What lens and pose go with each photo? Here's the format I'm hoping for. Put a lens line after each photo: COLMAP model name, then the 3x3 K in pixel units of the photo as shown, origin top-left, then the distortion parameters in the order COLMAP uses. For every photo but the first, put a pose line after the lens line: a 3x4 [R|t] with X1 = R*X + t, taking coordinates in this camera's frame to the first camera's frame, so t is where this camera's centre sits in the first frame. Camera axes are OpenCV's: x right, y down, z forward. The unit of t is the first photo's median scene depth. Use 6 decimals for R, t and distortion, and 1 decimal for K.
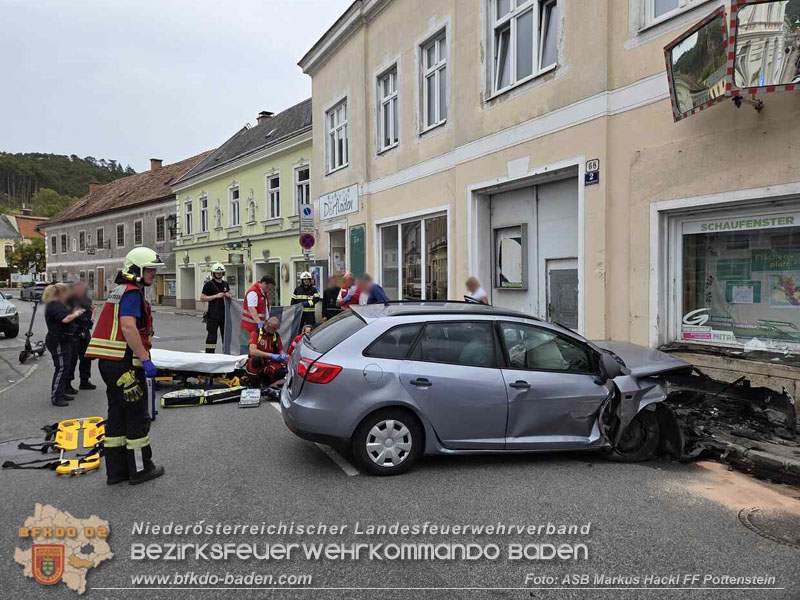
lens RADIAL K [[537.1, 0, 390.3], [0, 537.1, 288.7], [0, 0, 1]] dist [0.086305, -0.077321]
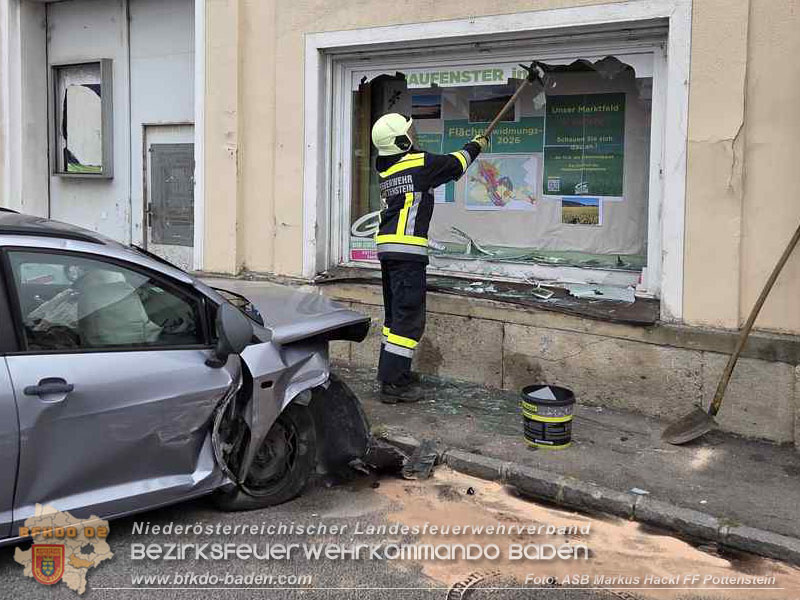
lens RADIAL K [[826.1, 0, 310.0], [0, 826.1, 196.4], [0, 0, 1]] dist [0.062502, 0.000000]
pose [[0.899615, 0.000640, 0.436684, 0.083969], [-0.011163, 0.999706, 0.021533, -0.000246], [-0.436542, -0.024246, 0.899357, 0.178994]]
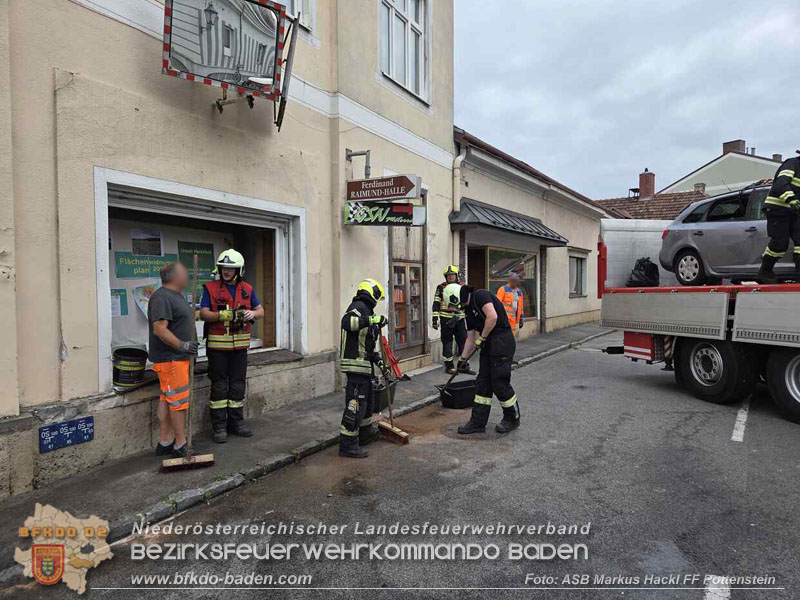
lens RADIAL K [[537.1, 0, 400.3], [0, 537.1, 299.6], [0, 0, 1]] dist [0.086305, -0.077321]
pose [[-0.544359, -0.012609, 0.838757, -0.254189], [0.026330, 0.999138, 0.032108, -0.012921], [-0.838439, 0.039563, -0.543558, 1.042907]]
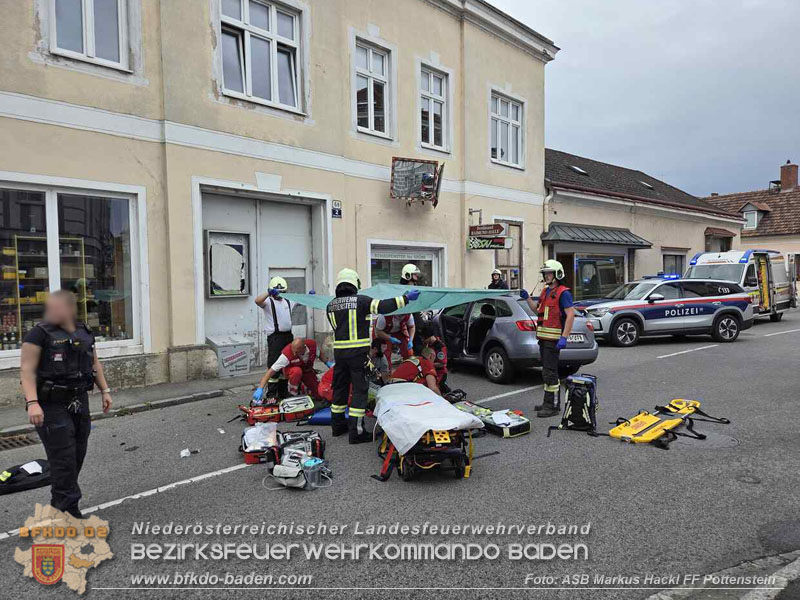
lens RADIAL K [[537.1, 0, 395.9], [0, 537.1, 300.2], [0, 0, 1]] dist [0.086305, -0.077321]
pose [[-0.288470, -0.022930, 0.957214, -1.116857], [0.038671, 0.998618, 0.035576, -0.022733], [-0.956708, 0.047279, -0.287185, 1.380766]]
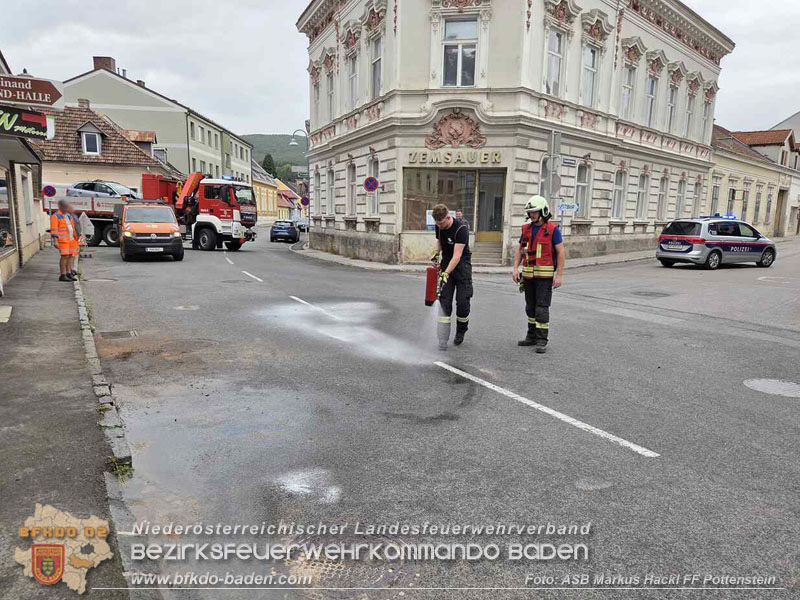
lens RADIAL K [[604.1, 0, 395.3], [0, 604.1, 325.0], [0, 0, 1]] dist [0.082239, -0.072538]
pose [[-0.999204, -0.004519, -0.039641, 0.059574], [-0.012204, 0.980564, 0.195819, -0.027214], [0.037985, 0.196147, -0.979838, 1.539543]]
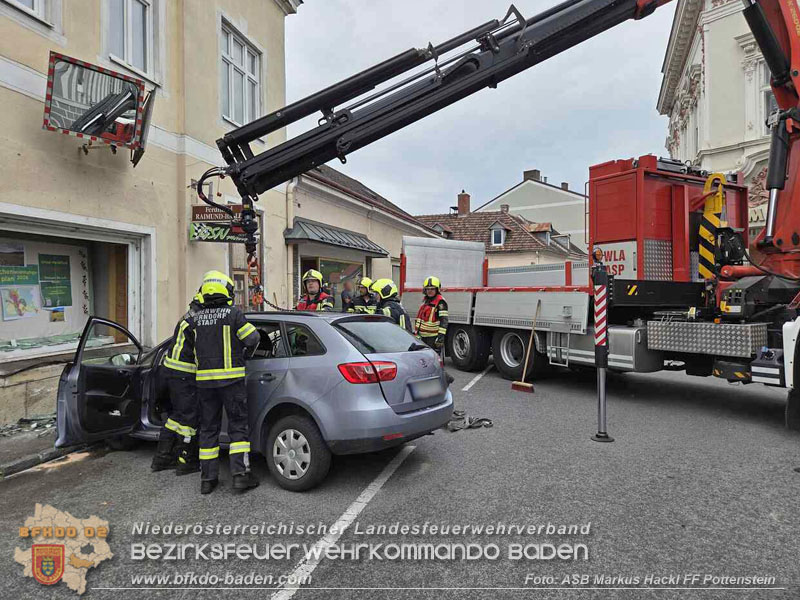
lens RADIAL K [[537.1, 0, 401.0], [0, 537.1, 284.0], [0, 0, 1]] dist [0.086305, -0.077321]
pose [[-0.755059, 0.019430, 0.655369, -0.530747], [0.027087, 0.999632, 0.001571, -0.014142], [-0.655097, 0.018938, -0.755307, 1.204080]]
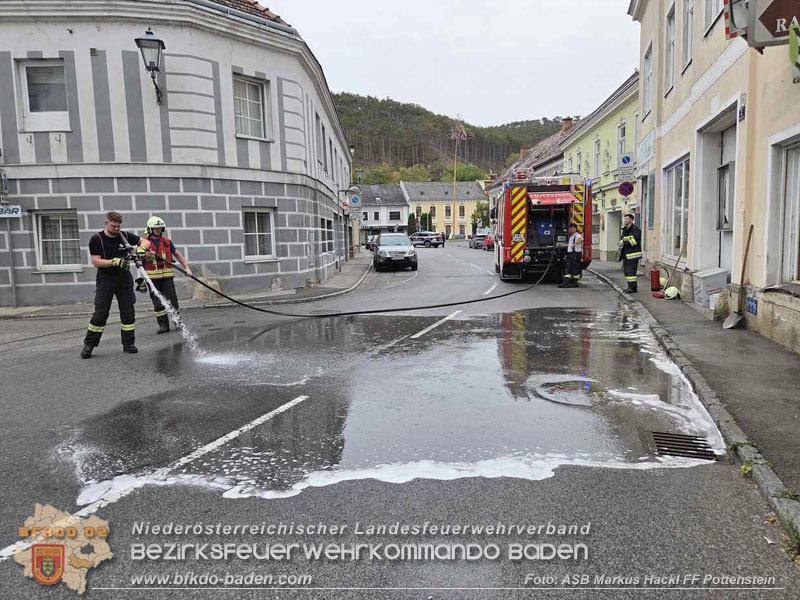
lens RADIAL K [[537.1, 0, 396.9], [0, 537.1, 291.0], [0, 0, 1]] dist [0.086305, -0.077321]
pose [[0.703135, 0.059938, -0.708526, 0.709887], [0.007970, 0.995714, 0.092142, 0.017560], [0.711012, -0.070435, 0.699643, -0.157788]]
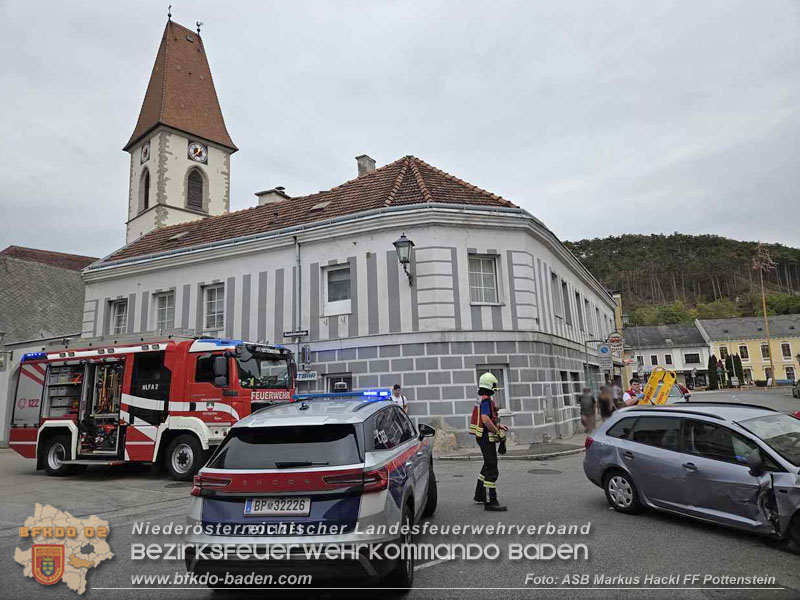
lens RADIAL K [[537.1, 0, 399.0], [0, 537.1, 288.8], [0, 0, 1]] dist [0.086305, -0.077321]
pose [[0.267751, -0.183707, -0.945812, 0.918250], [0.018253, 0.982445, -0.185655, -0.011485], [0.963315, 0.032445, 0.266404, -0.057612]]
